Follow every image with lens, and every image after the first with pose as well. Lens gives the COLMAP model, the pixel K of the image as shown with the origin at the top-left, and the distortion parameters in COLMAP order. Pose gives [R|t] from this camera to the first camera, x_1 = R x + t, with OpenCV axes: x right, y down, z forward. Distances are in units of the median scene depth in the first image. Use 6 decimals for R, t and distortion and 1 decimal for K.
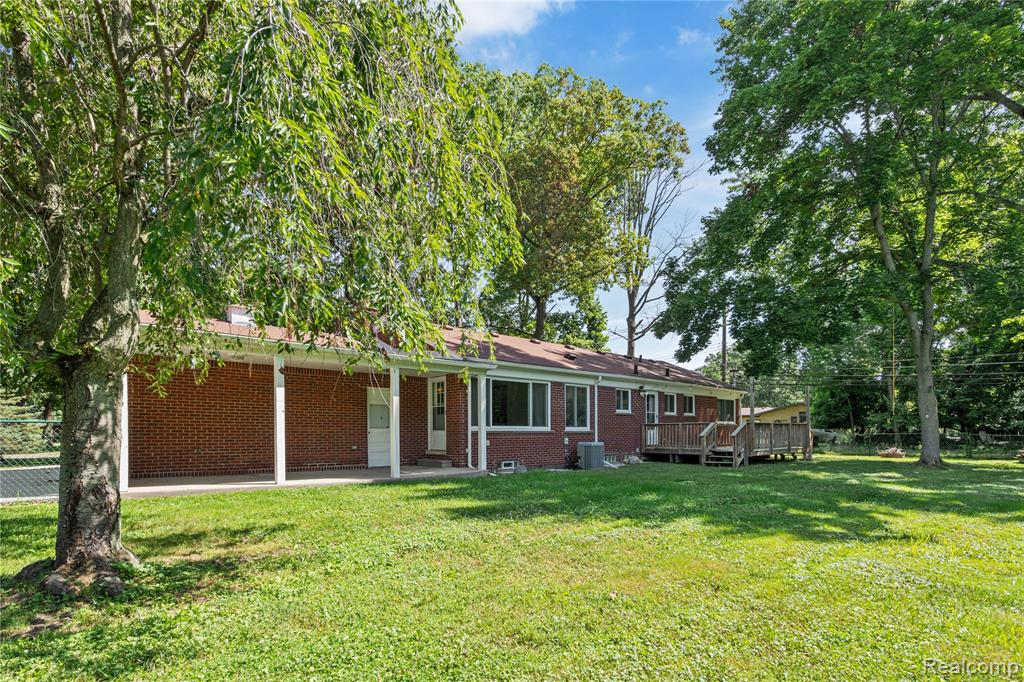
lens RADIAL K [[488.4, 0, 512.7], [0, 488.4, 367.1], [0, 0, 1]] dist [-0.005040, 0.000108]
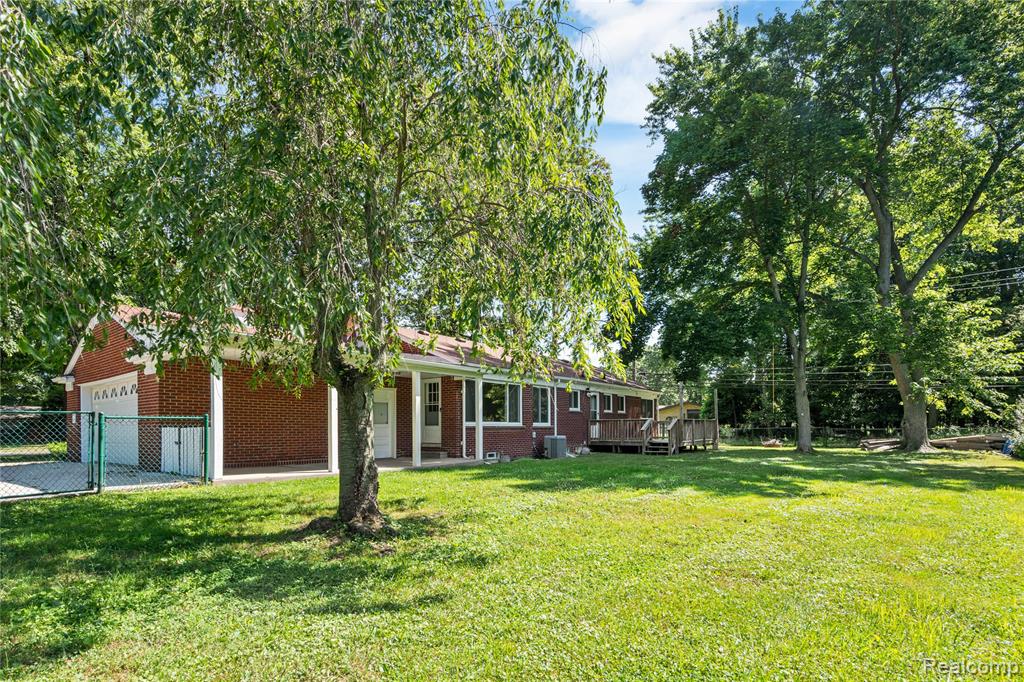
lens RADIAL K [[468.0, 0, 510.9], [0, 468.0, 351.6], [0, 0, 1]] dist [-0.010281, 0.000125]
pose [[0.984089, 0.026342, 0.175715, -0.148918], [-0.021110, 0.999278, -0.031579, -0.010939], [-0.176420, 0.027367, 0.983935, -0.096229]]
